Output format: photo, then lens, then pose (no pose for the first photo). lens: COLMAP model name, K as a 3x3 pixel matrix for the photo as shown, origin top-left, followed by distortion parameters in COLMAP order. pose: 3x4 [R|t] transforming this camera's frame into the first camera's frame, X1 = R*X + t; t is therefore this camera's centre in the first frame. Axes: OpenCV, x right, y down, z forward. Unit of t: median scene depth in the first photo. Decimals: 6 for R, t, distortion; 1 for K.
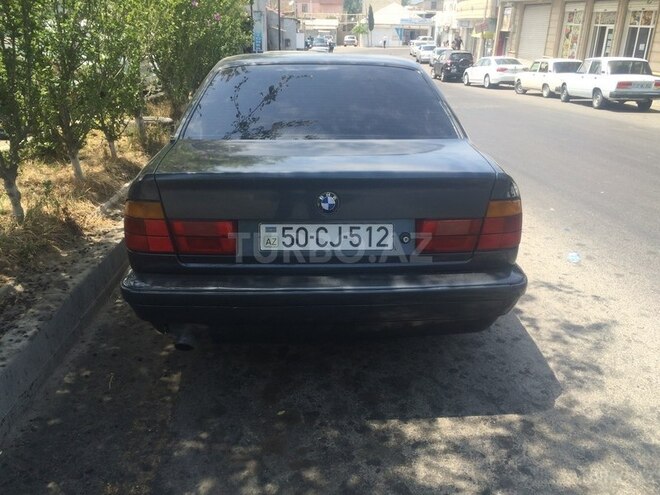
lens RADIAL K [[593.2, 0, 330.0], [0, 593.2, 247.5], [0, 0, 1]] dist [0.033178, -0.019328]
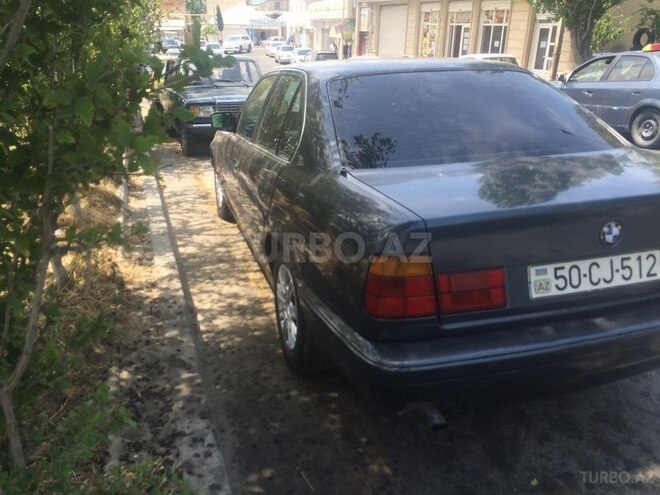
lens RADIAL K [[581.4, 0, 330.0], [0, 581.4, 247.5], [0, 0, 1]] dist [0.078096, 0.000843]
pose [[0.962477, -0.105142, 0.250168, -0.076048], [0.104245, 0.994409, 0.016874, -0.014113], [-0.250543, 0.009838, 0.968055, 0.034878]]
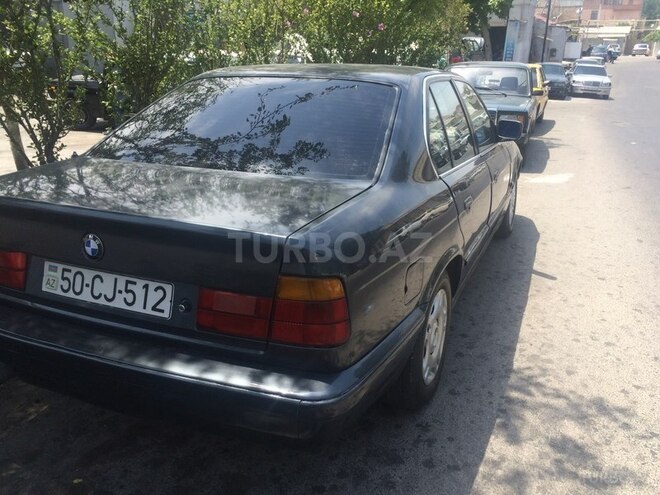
lens RADIAL K [[593.2, 0, 330.0], [0, 593.2, 247.5], [0, 0, 1]] dist [0.033178, -0.019328]
pose [[0.894440, 0.136056, -0.425988, 0.078987], [-0.143275, 0.989566, 0.015225, -0.016670], [0.423614, 0.047415, 0.904601, 0.050697]]
